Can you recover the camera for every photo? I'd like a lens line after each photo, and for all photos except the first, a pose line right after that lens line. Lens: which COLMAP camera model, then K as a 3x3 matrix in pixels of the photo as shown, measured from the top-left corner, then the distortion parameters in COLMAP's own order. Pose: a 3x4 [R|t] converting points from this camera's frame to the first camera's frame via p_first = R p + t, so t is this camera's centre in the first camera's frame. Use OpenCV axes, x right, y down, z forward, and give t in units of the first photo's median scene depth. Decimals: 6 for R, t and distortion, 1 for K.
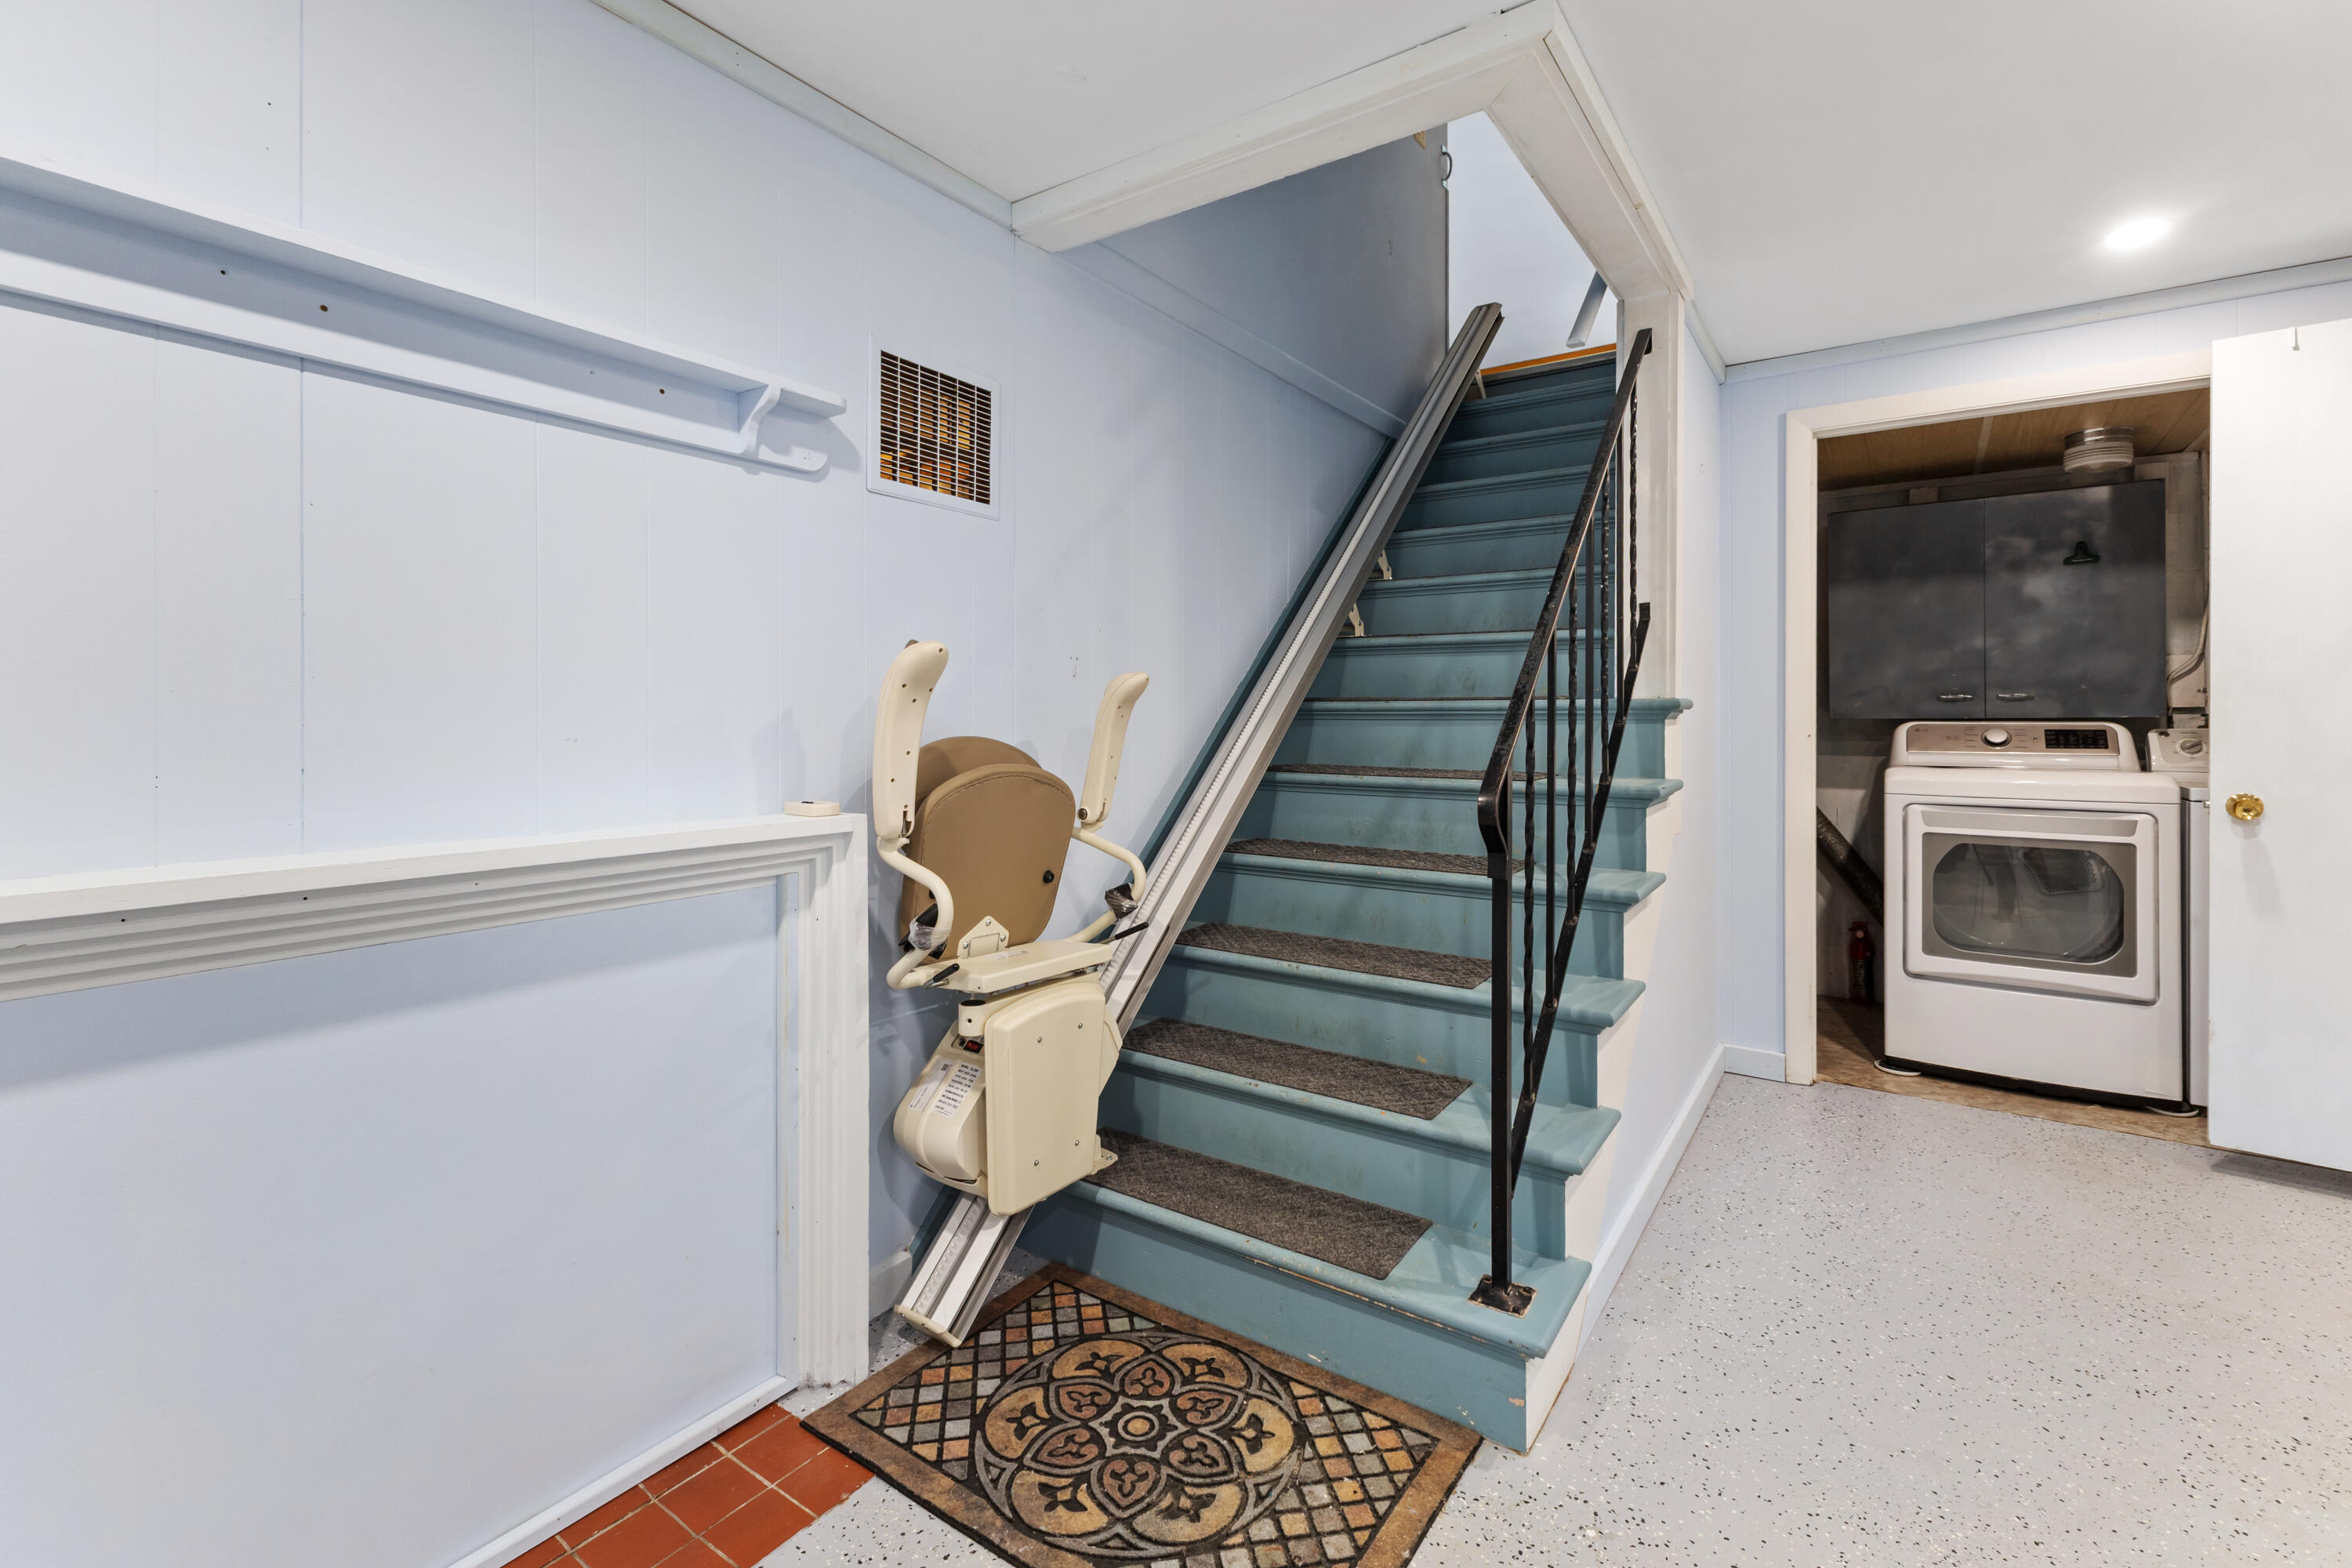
lens RADIAL K [[1024.9, 0, 1173.3], [0, 1024.9, 717.1], [0, 0, 1]] dist [-0.002966, -0.000445]
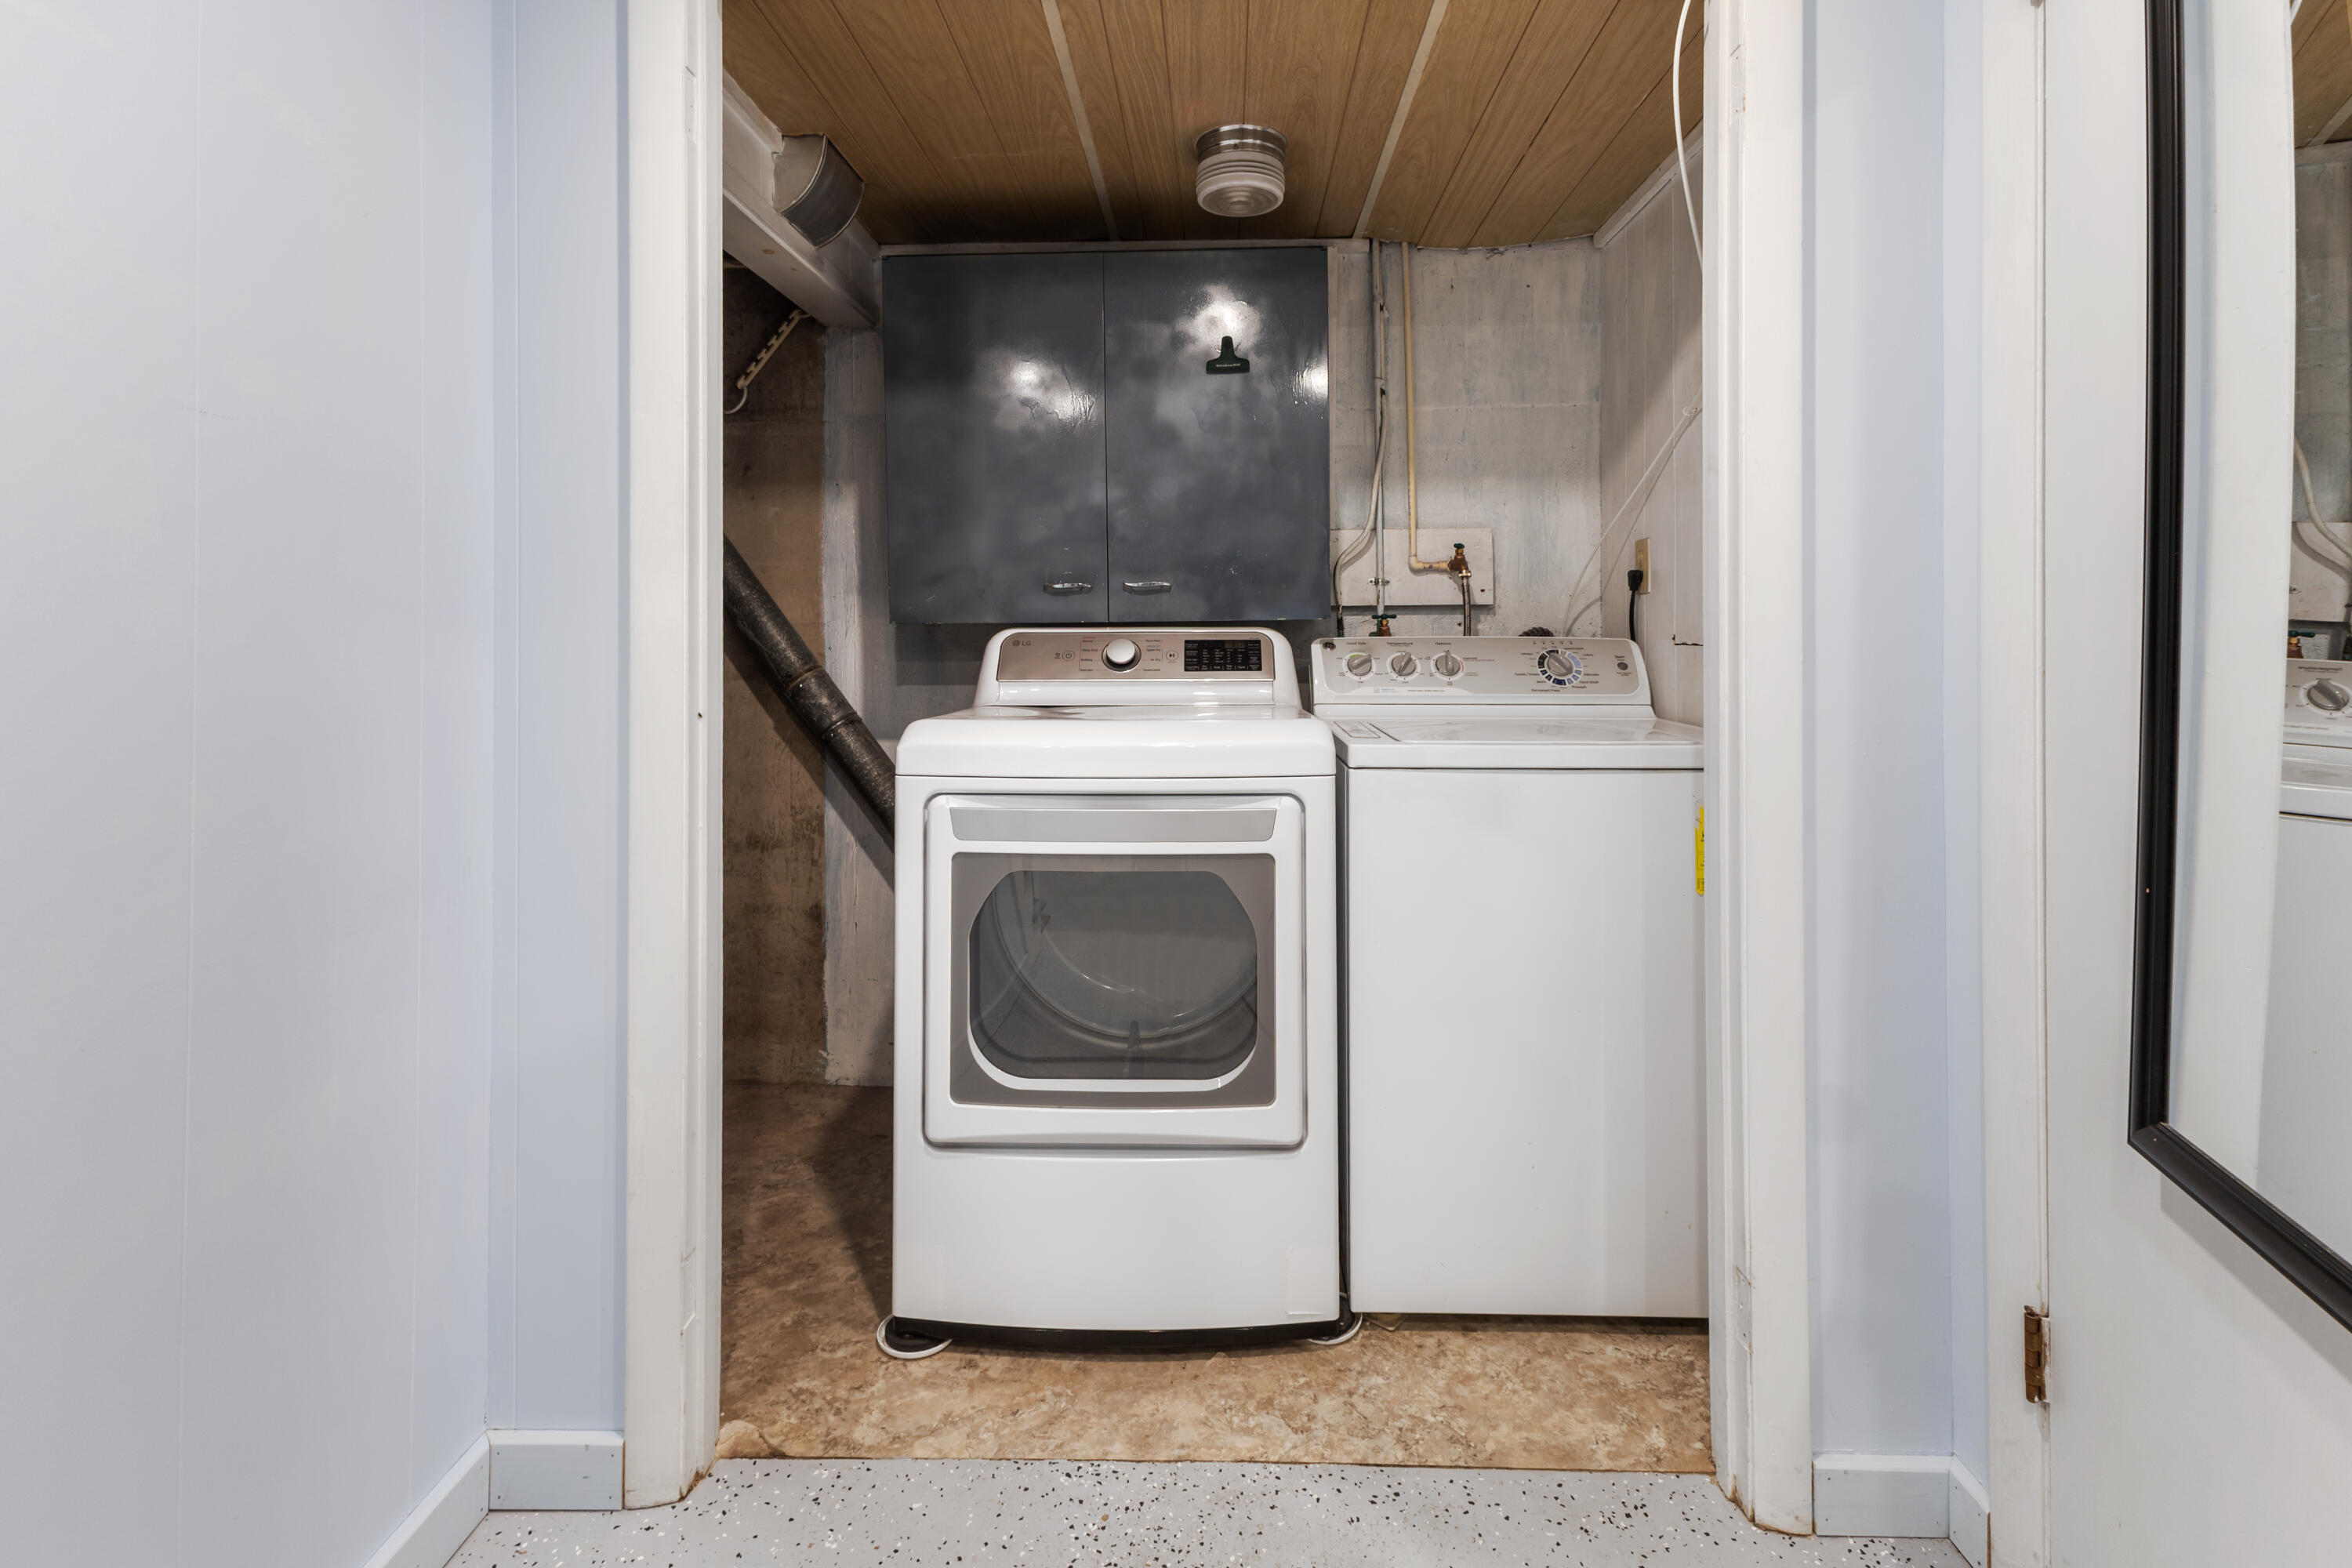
lens RADIAL K [[1062.6, 0, 1174.5], [0, 1062.6, 627.6], [0, 0, 1]] dist [0.000146, -0.000049]
pose [[0.836771, -0.003723, 0.547540, 0.595547], [0.005273, 0.999985, -0.001260, 0.006500], [-0.547527, 0.003941, 0.836779, 0.563653]]
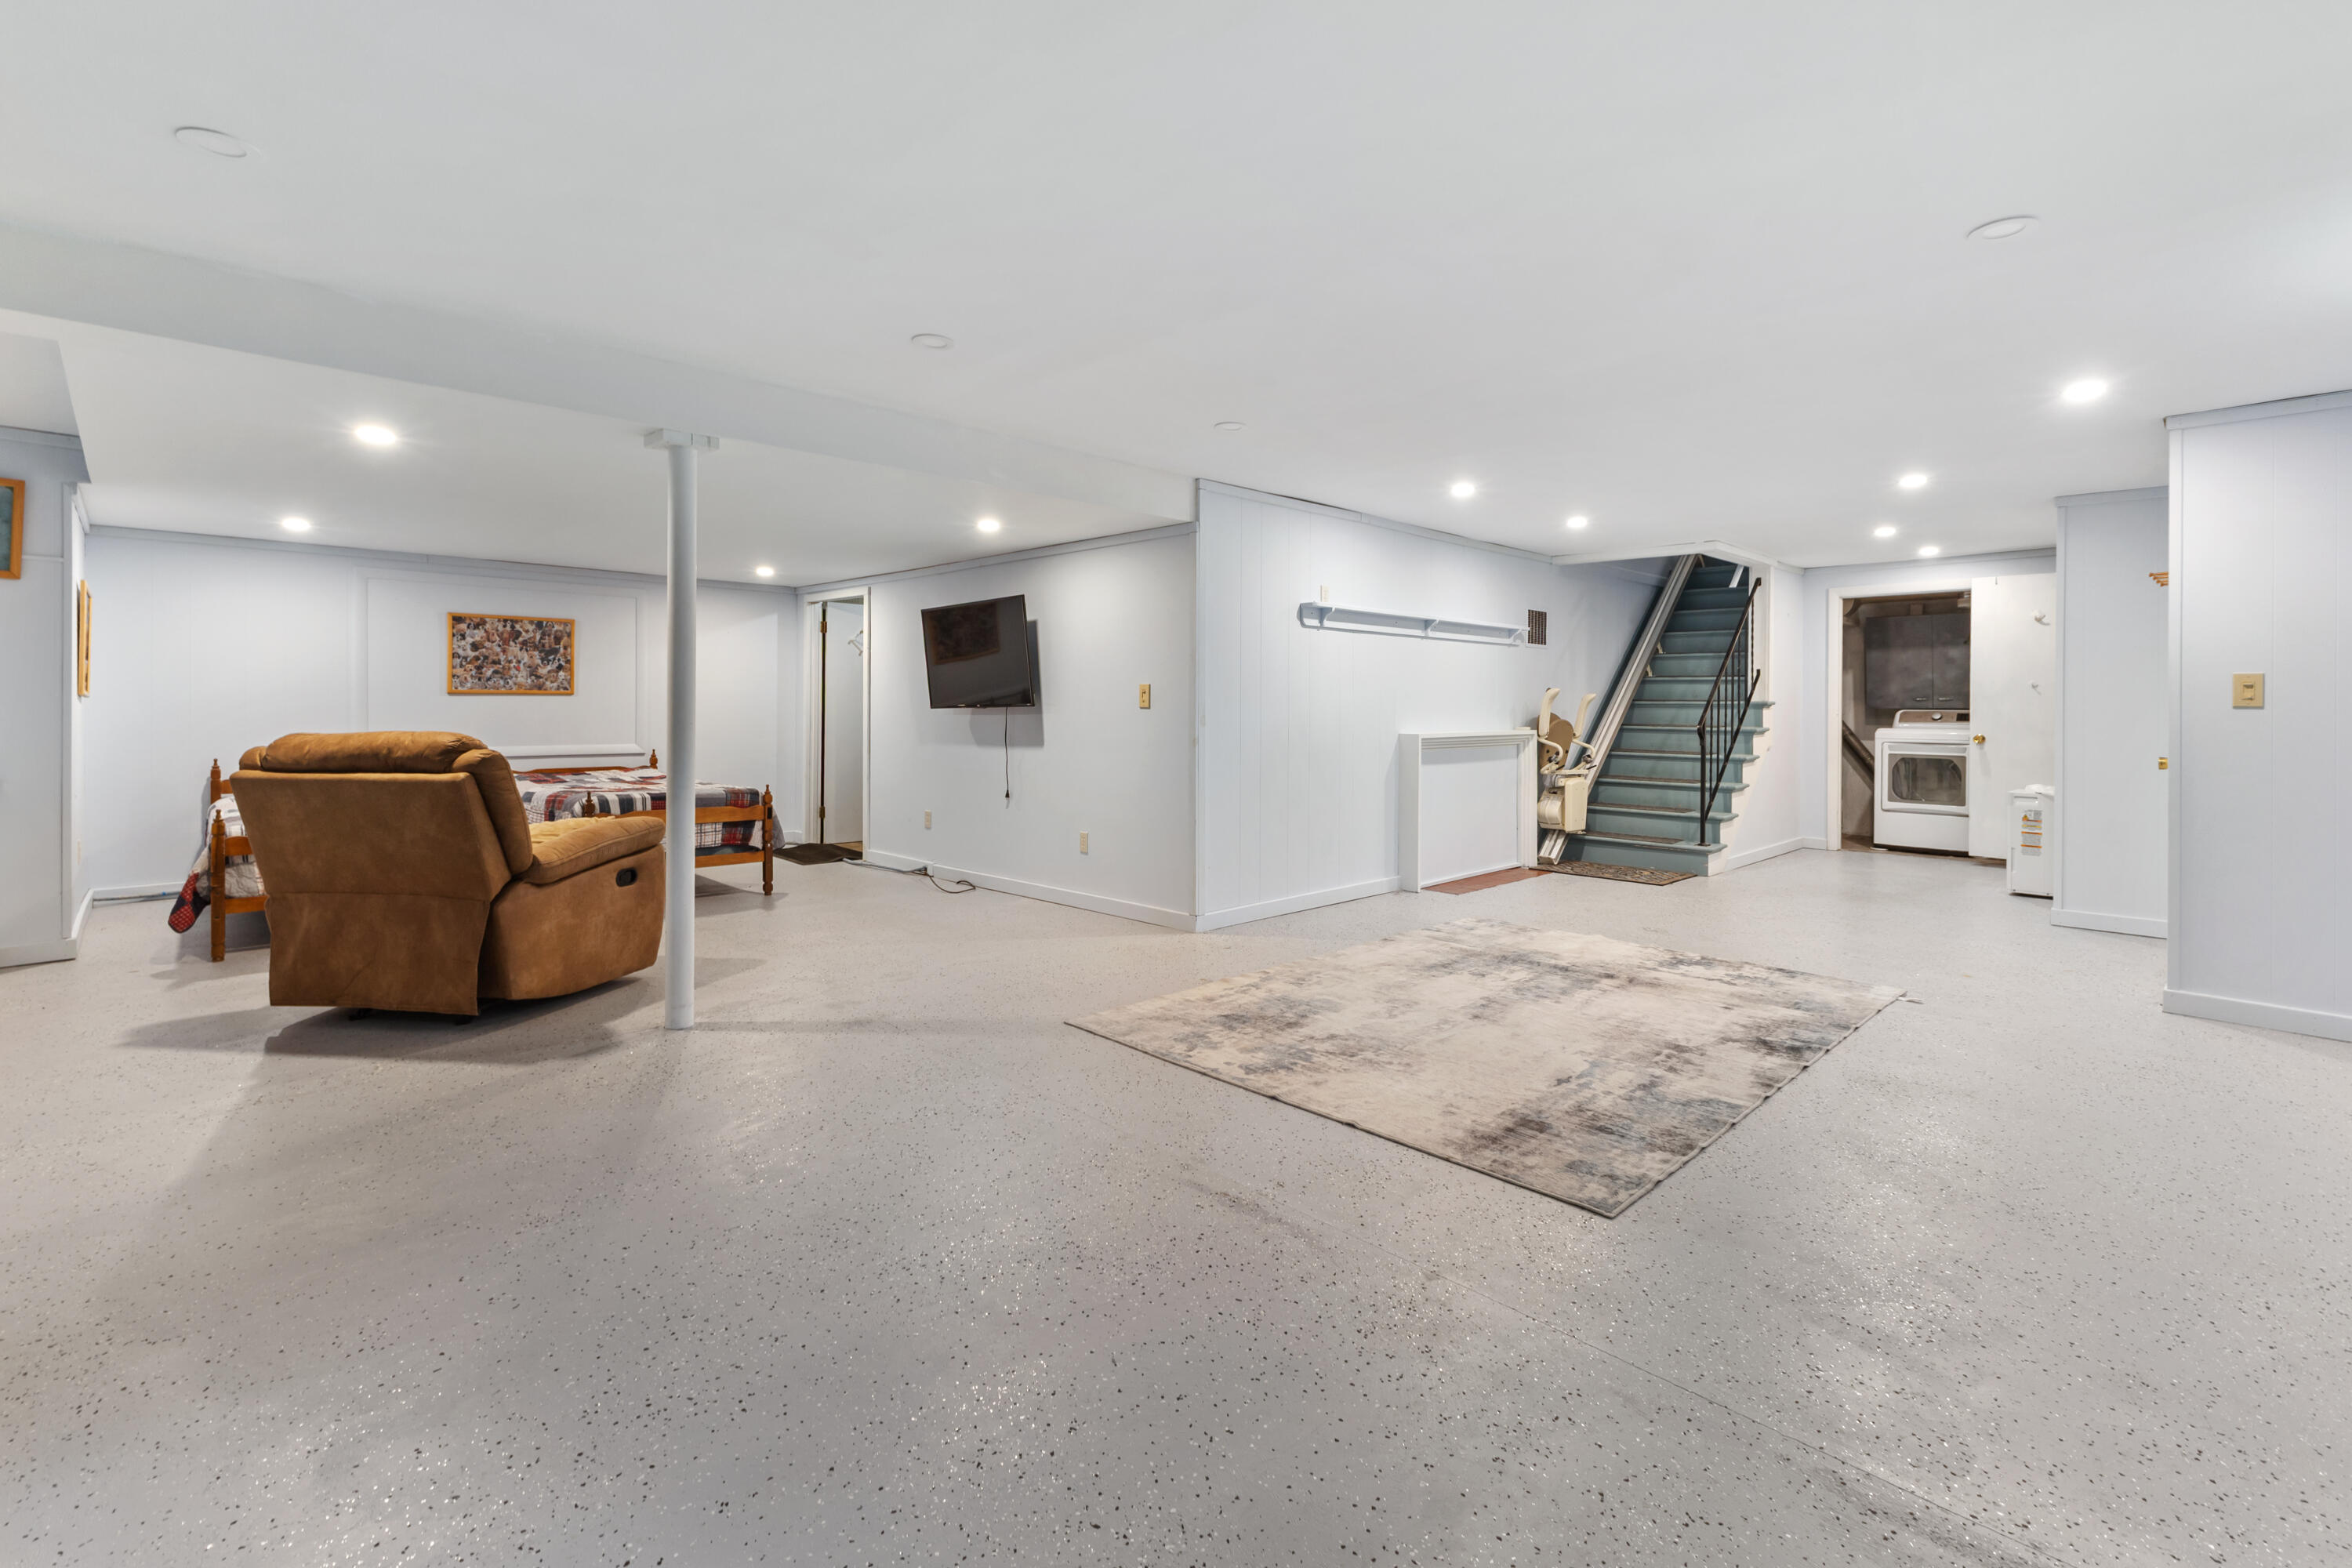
lens RADIAL K [[1045.7, 0, 1175.5], [0, 1045.7, 705.7], [0, 0, 1]] dist [0.001354, 0.000229]
pose [[0.983323, 0.003998, -0.181823, -0.575812], [-0.003788, 0.999992, 0.001501, -0.002469], [0.181827, -0.000787, 0.983330, -2.030762]]
